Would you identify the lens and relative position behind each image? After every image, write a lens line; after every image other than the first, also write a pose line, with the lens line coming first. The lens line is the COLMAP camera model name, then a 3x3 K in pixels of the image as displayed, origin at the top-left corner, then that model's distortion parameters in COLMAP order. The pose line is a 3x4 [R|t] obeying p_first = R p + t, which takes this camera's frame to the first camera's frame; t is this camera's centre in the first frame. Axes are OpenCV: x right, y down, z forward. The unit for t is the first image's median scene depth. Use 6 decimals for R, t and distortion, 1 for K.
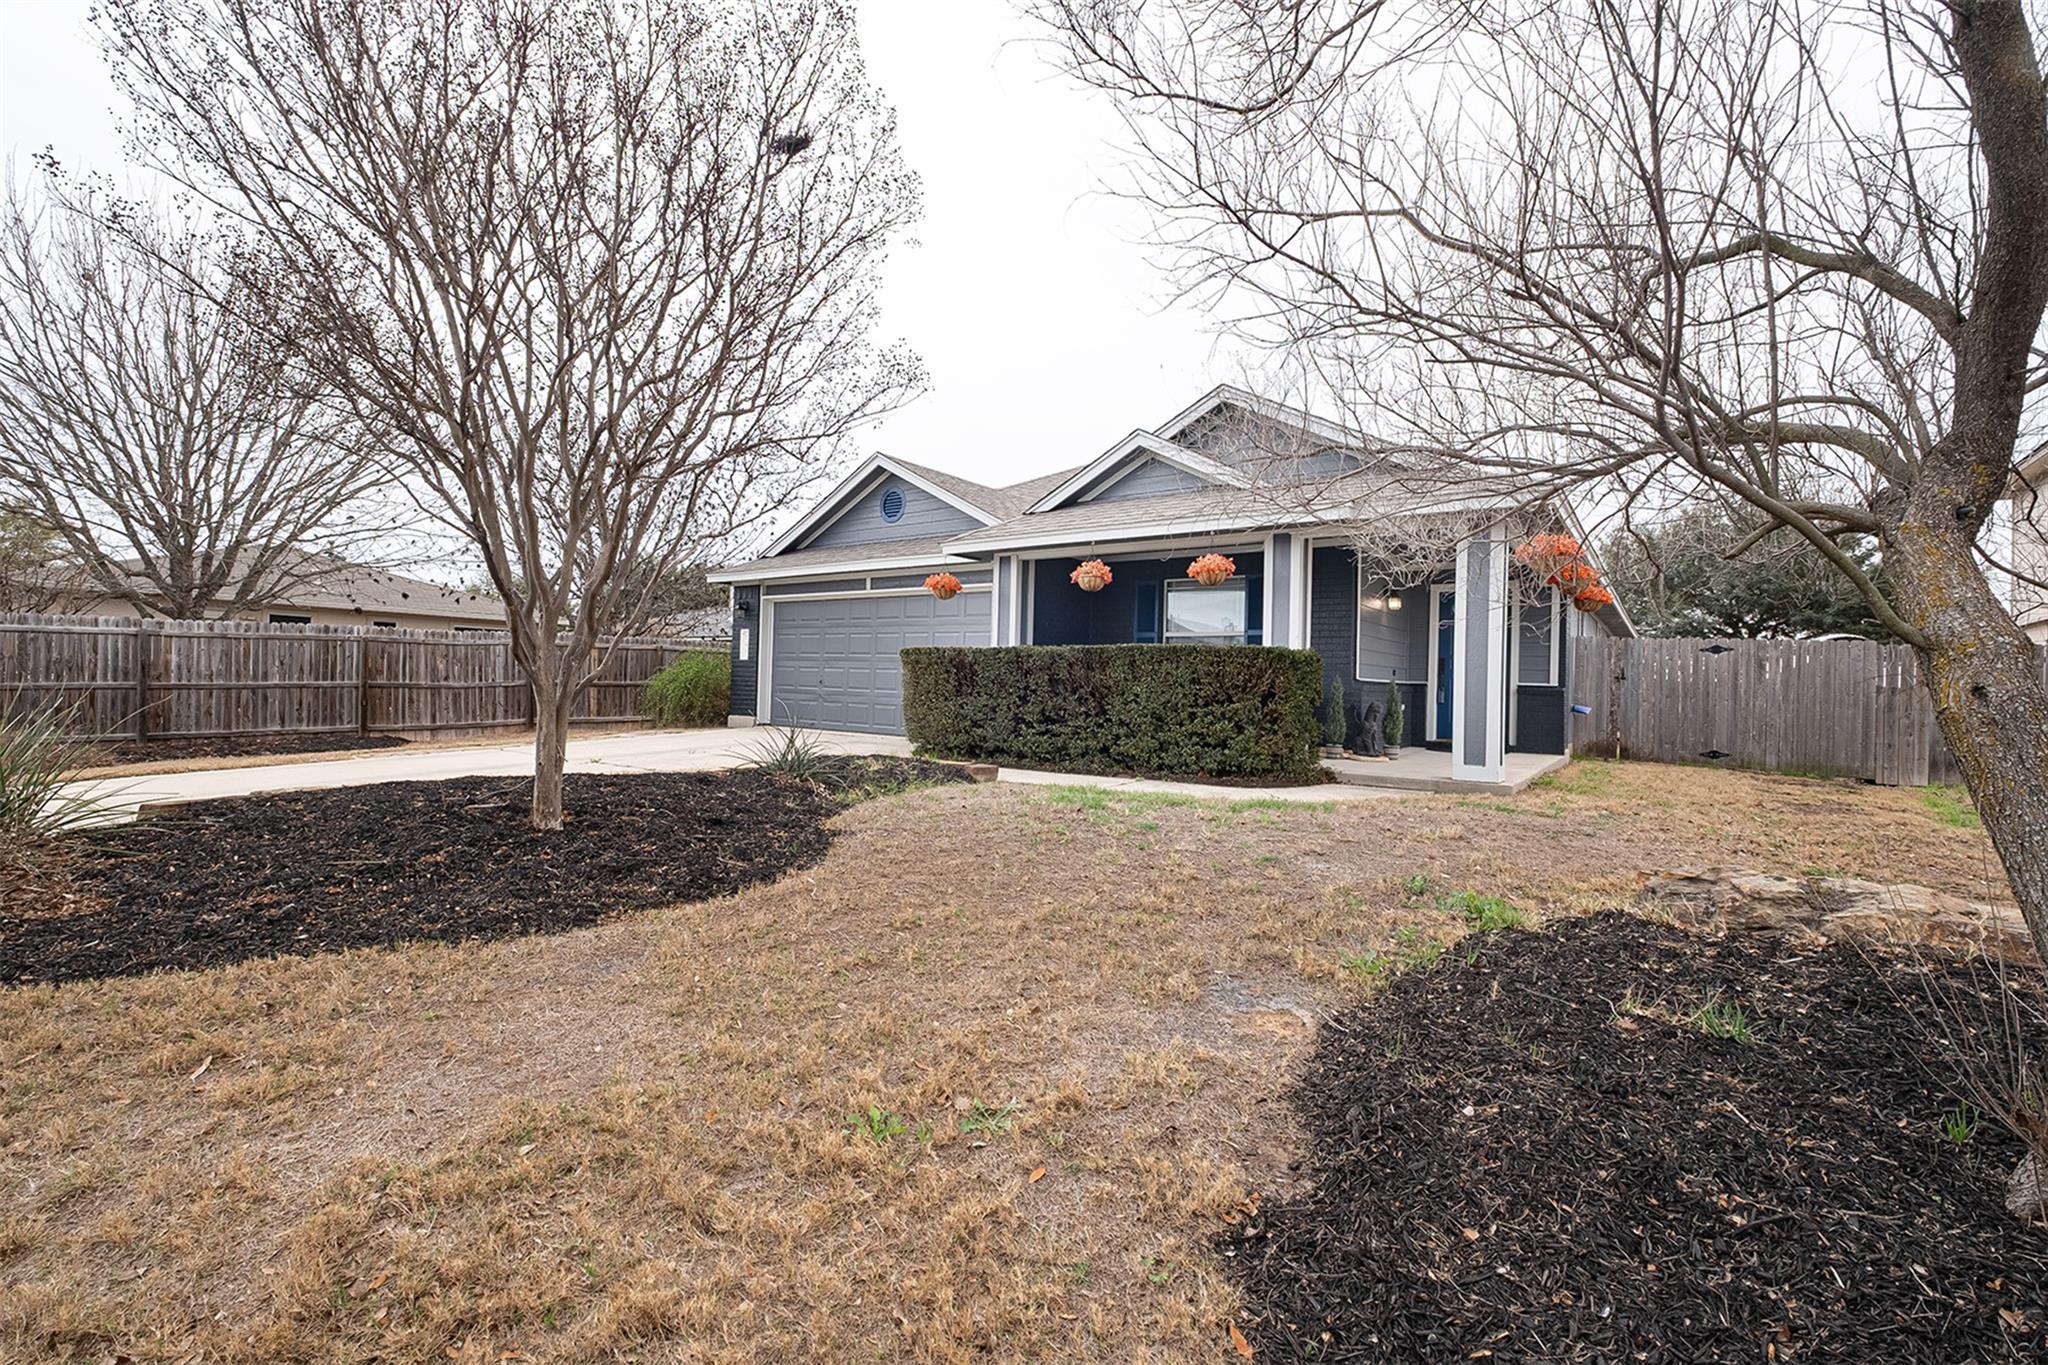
lens RADIAL K [[888.7, 0, 1024.6], [0, 888.7, 671.4], [0, 0, 1]] dist [0.003721, -0.005578]
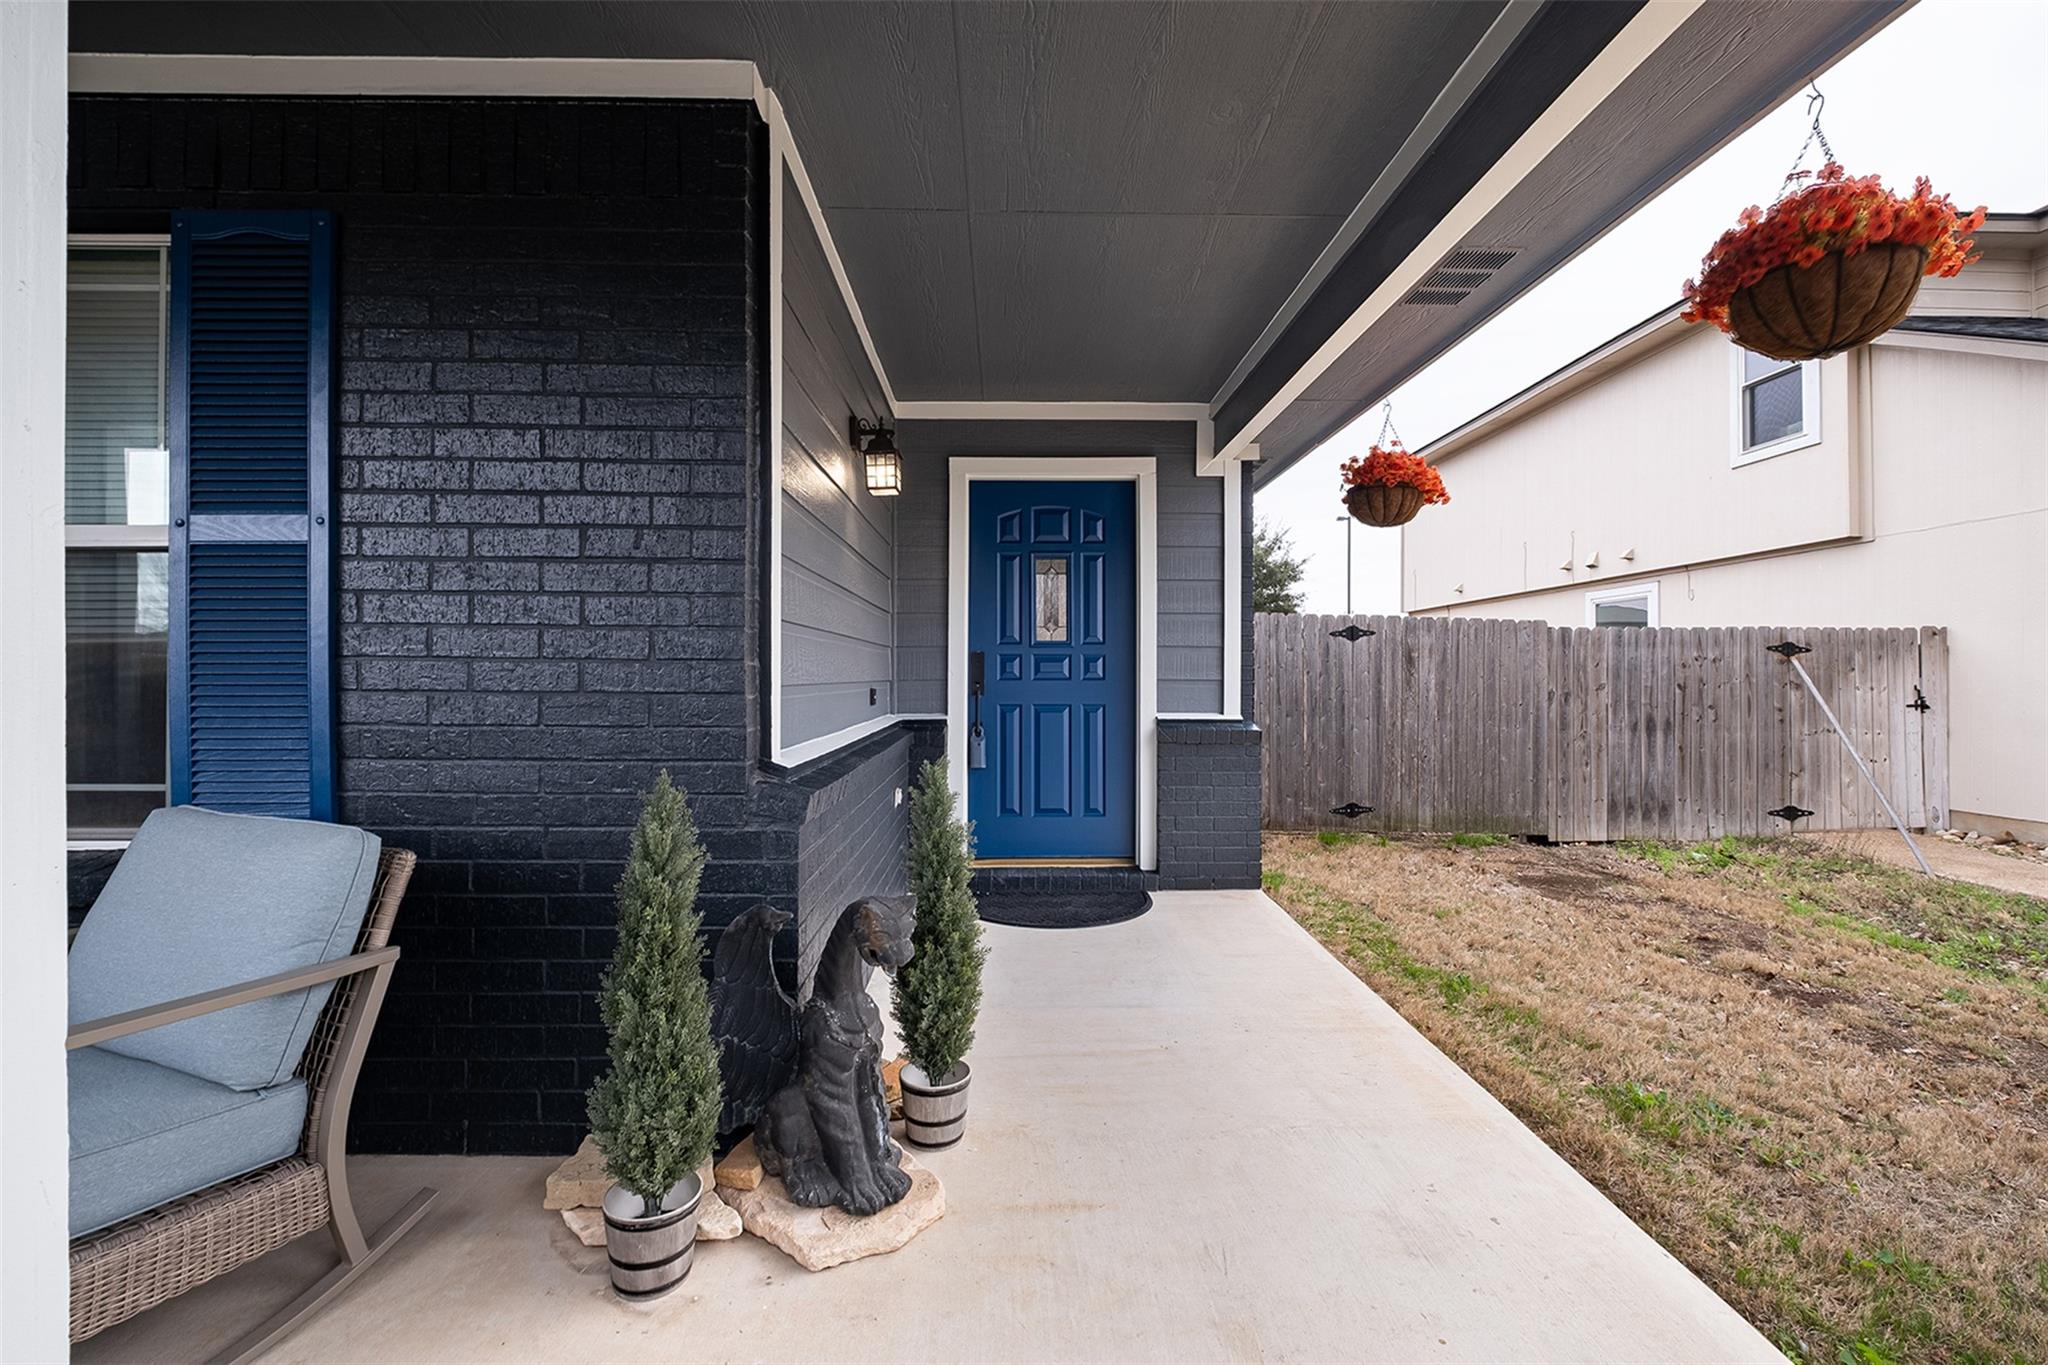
lens RADIAL K [[888.7, 0, 1024.6], [0, 888.7, 671.4], [0, 0, 1]] dist [0.003721, -0.005578]
pose [[0.799476, -0.019600, 0.600379, 0.227707], [0.005643, 0.999668, 0.025122, -0.014856], [-0.600672, -0.016697, 0.799321, 0.614271]]
